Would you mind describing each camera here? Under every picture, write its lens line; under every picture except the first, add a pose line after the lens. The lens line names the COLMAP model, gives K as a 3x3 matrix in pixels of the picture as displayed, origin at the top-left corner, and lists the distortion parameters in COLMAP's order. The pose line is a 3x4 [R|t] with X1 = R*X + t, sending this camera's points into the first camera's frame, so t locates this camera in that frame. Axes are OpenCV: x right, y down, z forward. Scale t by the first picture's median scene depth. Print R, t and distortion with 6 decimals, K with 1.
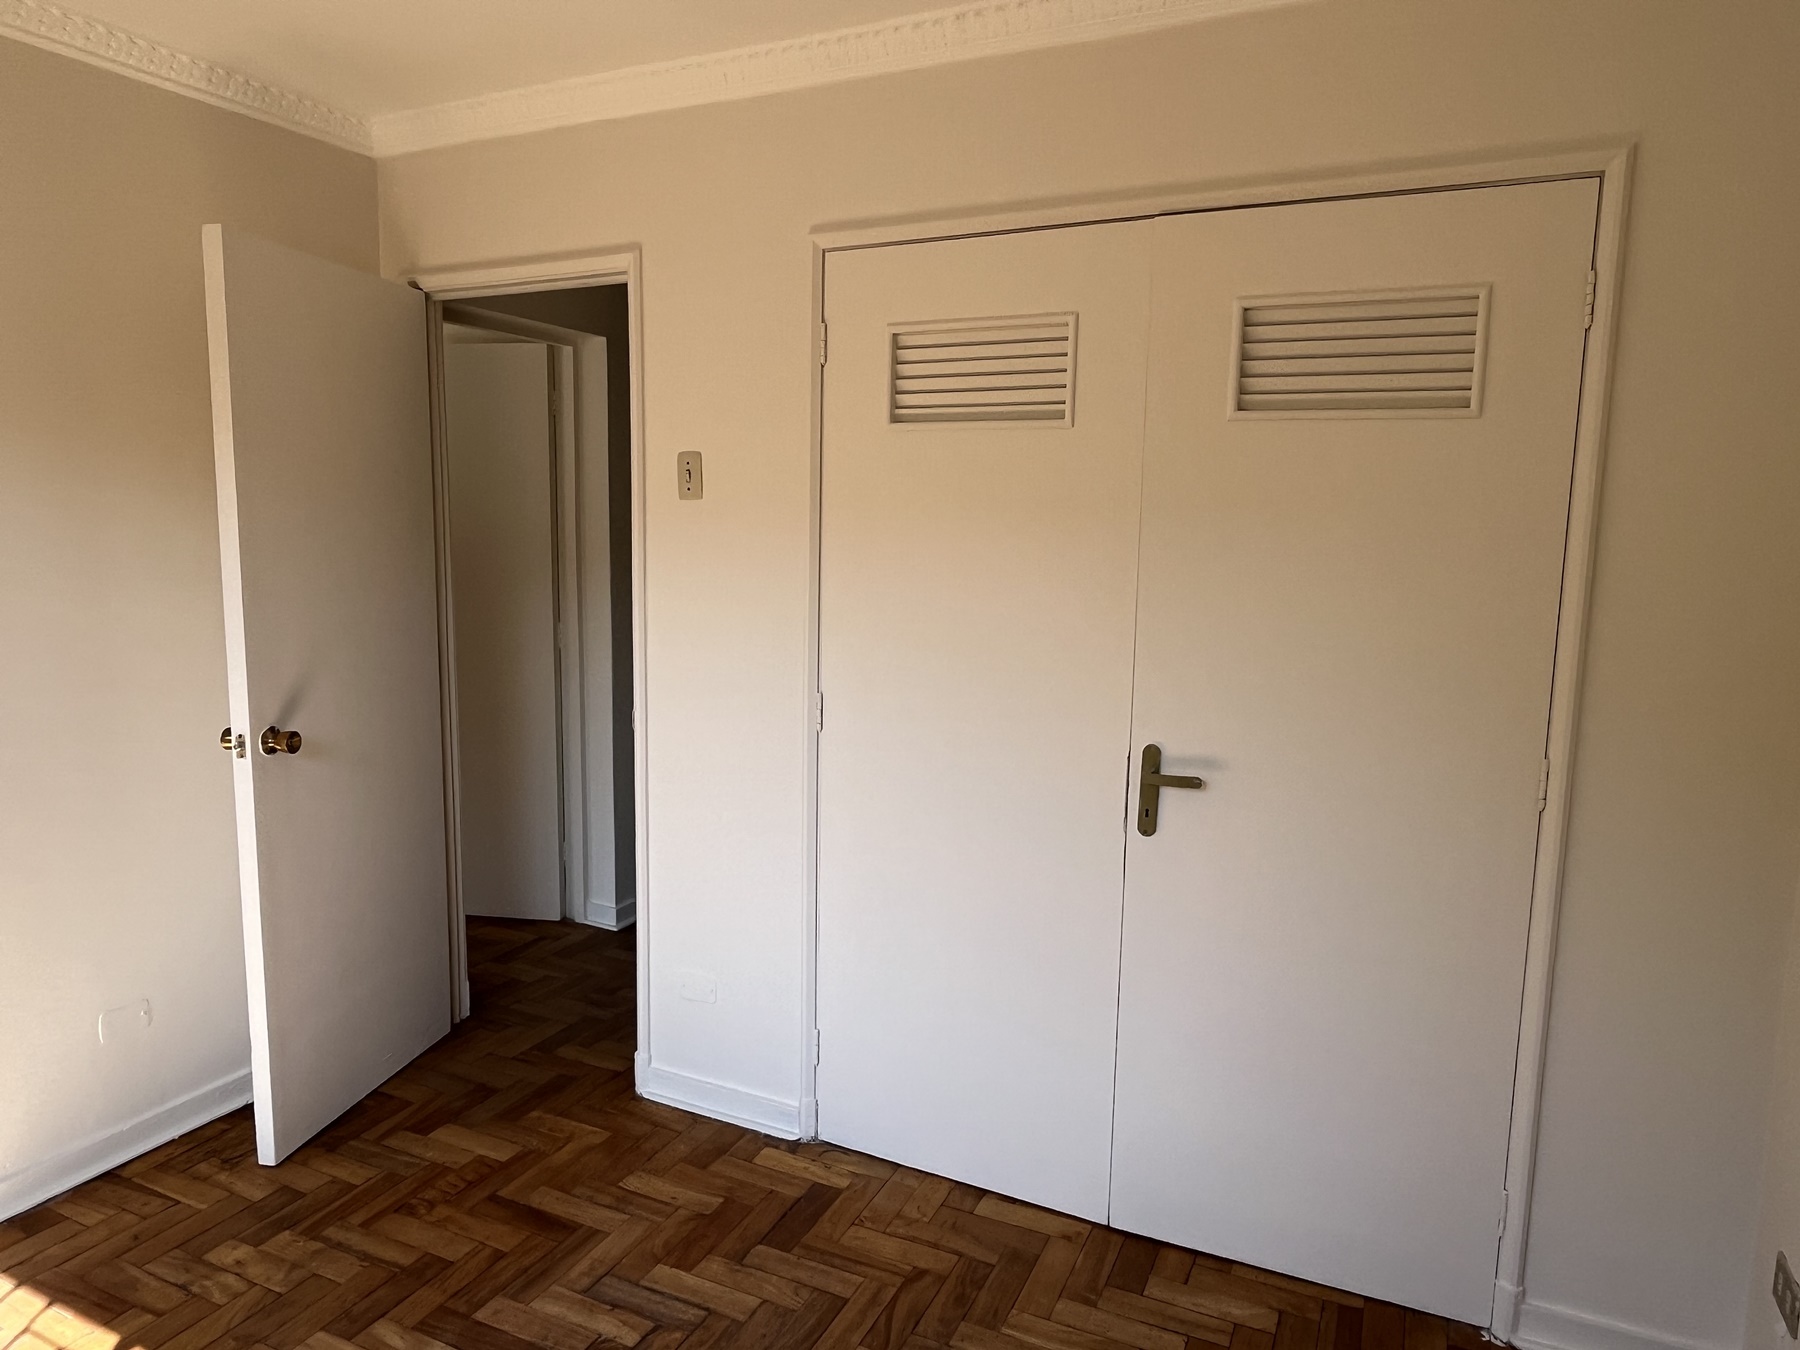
lens RADIAL K [[1175.9, 0, 898.3], [0, 1175.9, 682.9], [0, 0, 1]] dist [0.005843, 0.002056]
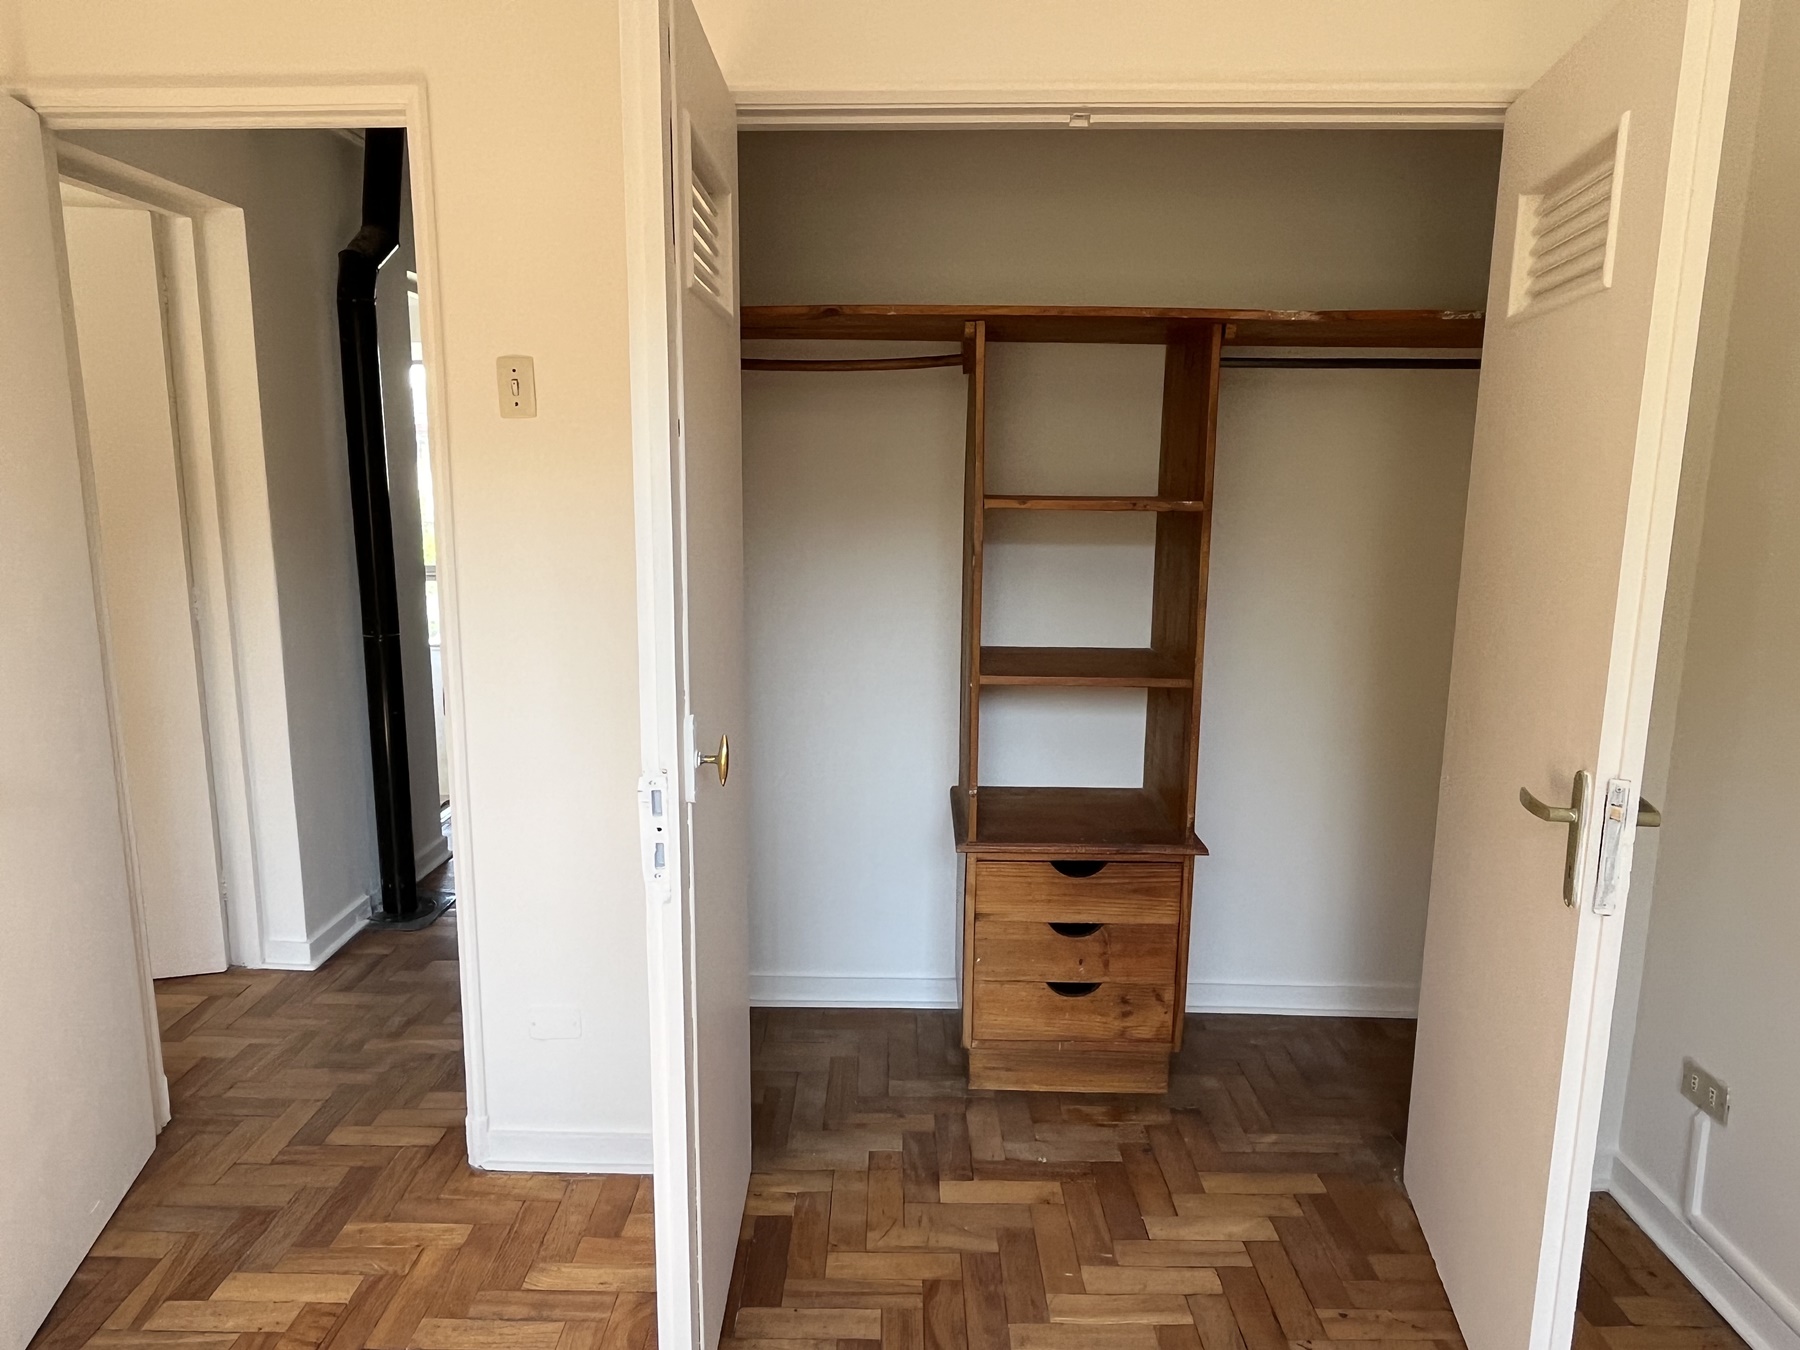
lens RADIAL K [[1176.9, 0, 895.5], [0, 1176.9, 675.2], [0, 0, 1]] dist [0.000432, 0.002829]
pose [[0.909155, -0.087059, 0.407257, -0.274981], [0.067254, 0.995762, 0.062728, -0.016802], [-0.410992, -0.029640, 0.911157, 0.171356]]
